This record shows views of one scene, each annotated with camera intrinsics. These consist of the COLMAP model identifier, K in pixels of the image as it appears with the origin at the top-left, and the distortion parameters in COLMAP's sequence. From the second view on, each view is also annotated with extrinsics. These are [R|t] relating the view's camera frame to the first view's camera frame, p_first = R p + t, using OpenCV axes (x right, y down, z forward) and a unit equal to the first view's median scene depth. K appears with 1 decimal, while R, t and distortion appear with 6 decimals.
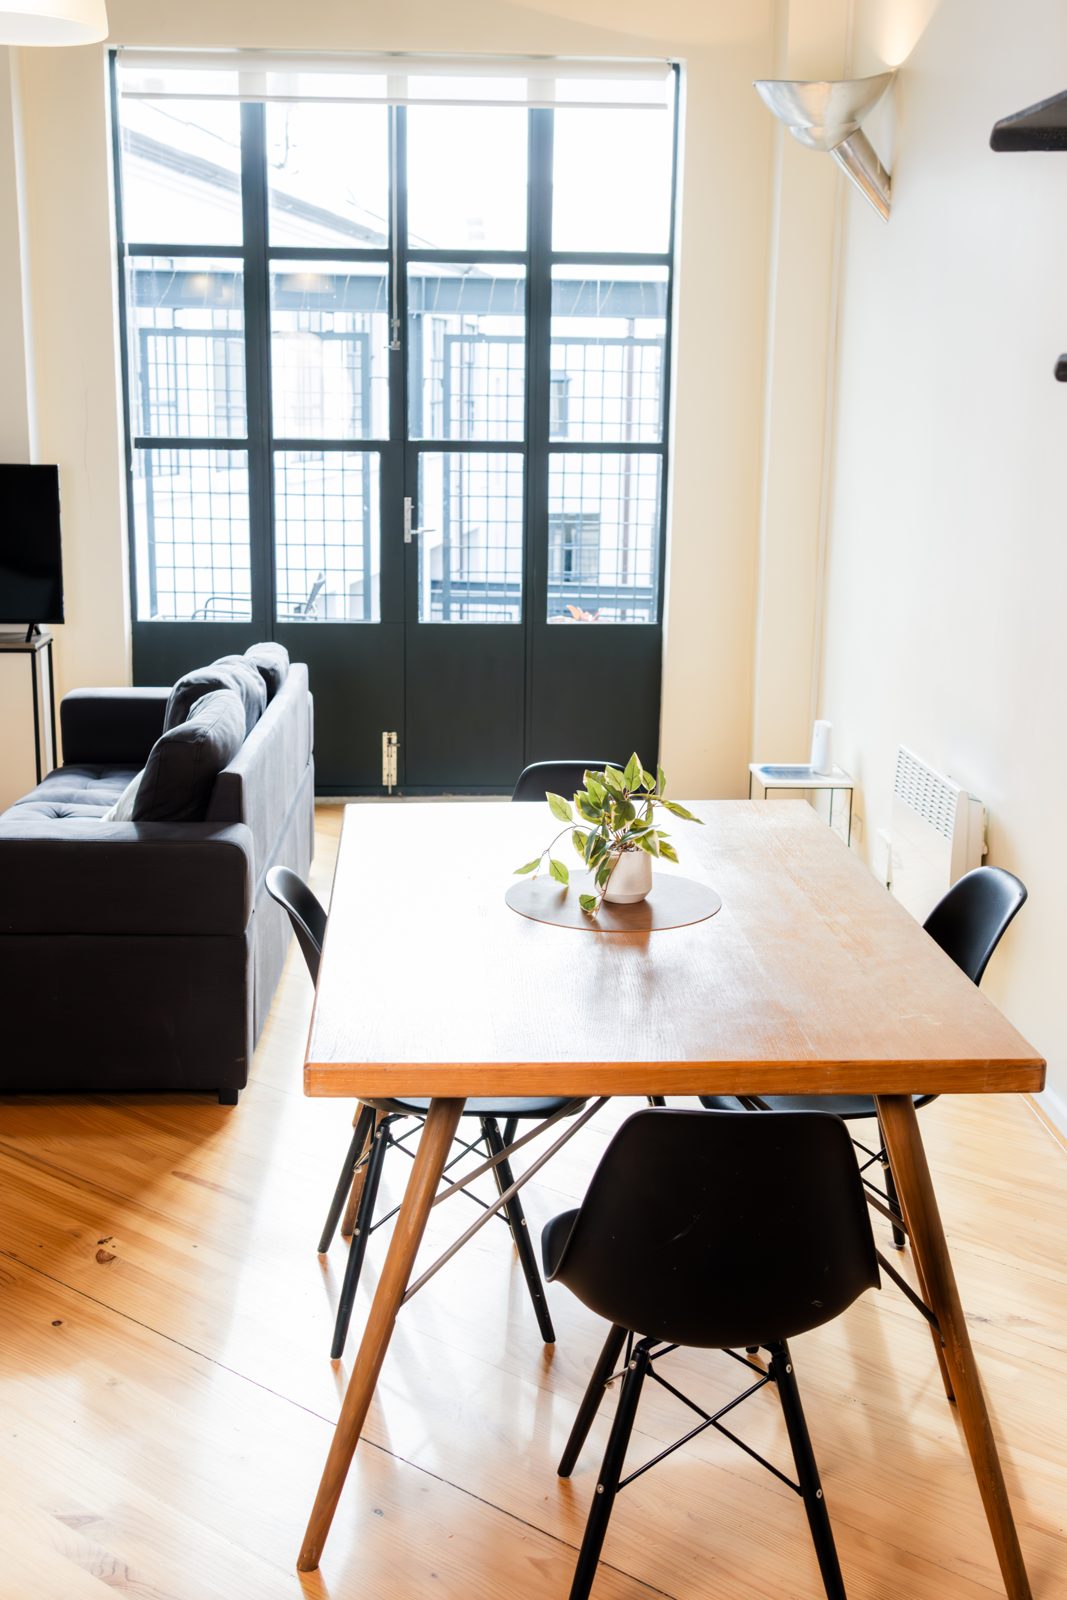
lens RADIAL K [[1786.1, 0, 522.9], [0, 1786.1, 811.0], [0, 0, 1]] dist [-0.004070, 0.000000]
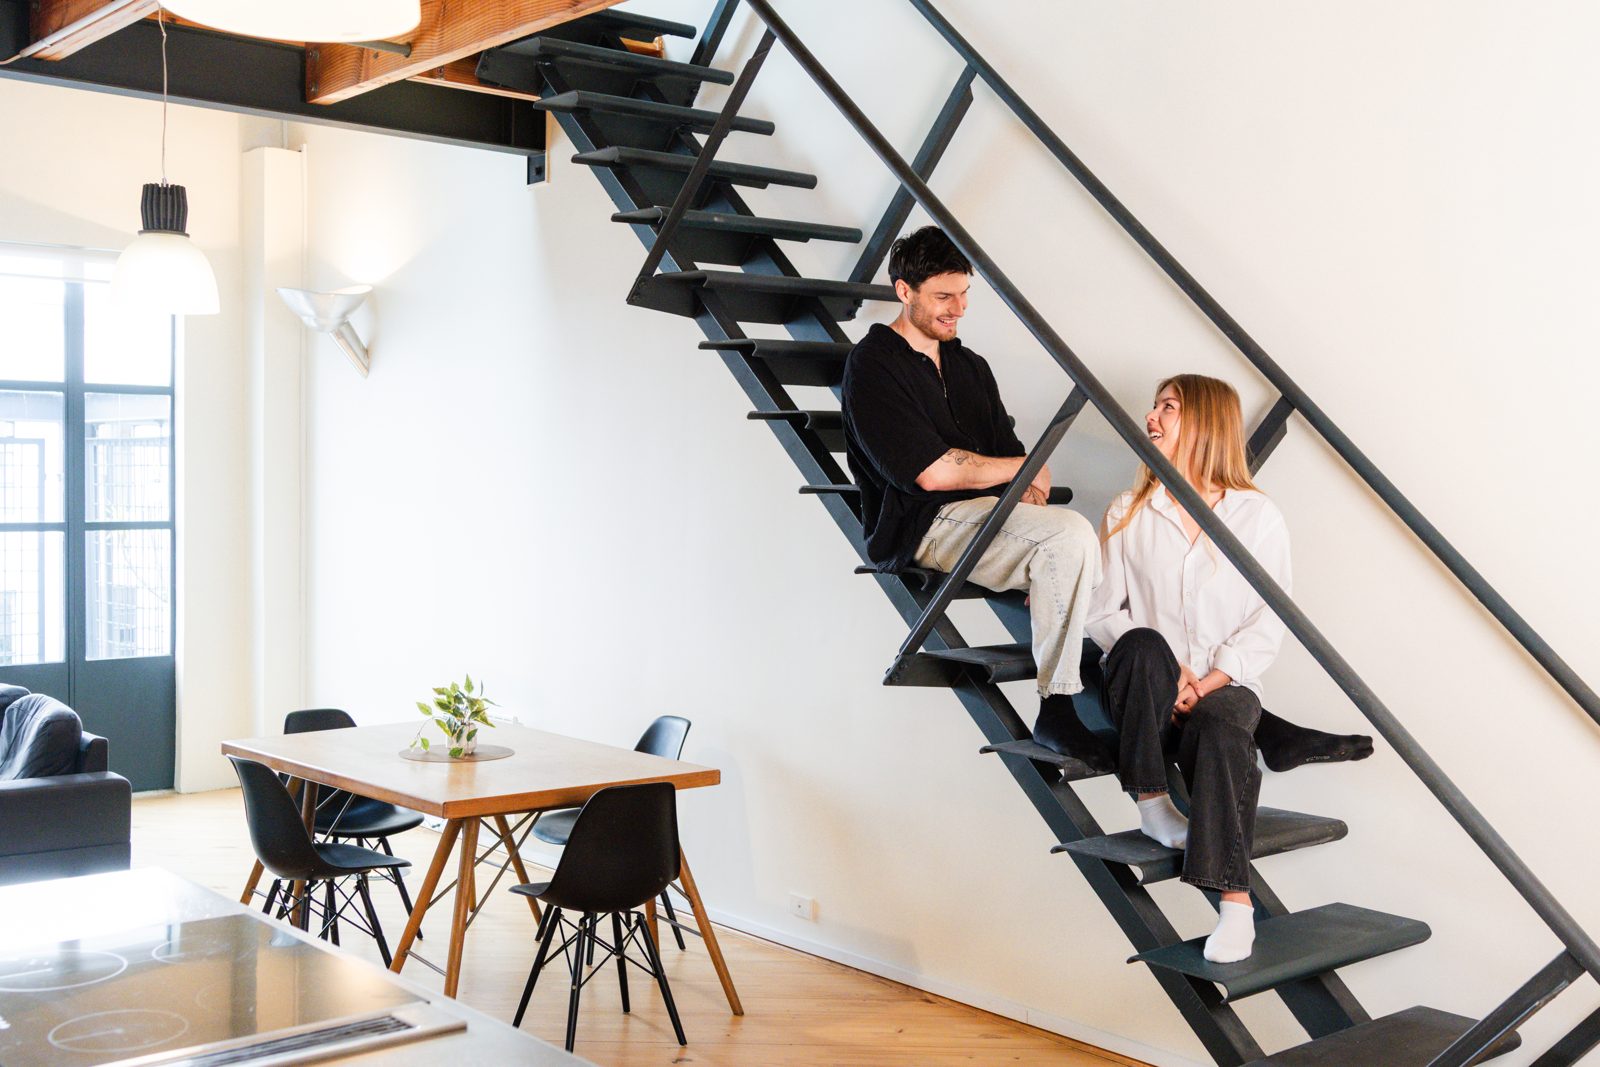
lens RADIAL K [[1786.1, 0, 803.0], [0, 1786.1, 526.9], [0, 0, 1]] dist [-0.004070, 0.000000]
pose [[0.795245, -0.021029, 0.605924, -0.375712], [0.138816, 0.979165, -0.148206, 0.067745], [-0.590183, 0.201972, 0.781595, -0.353033]]
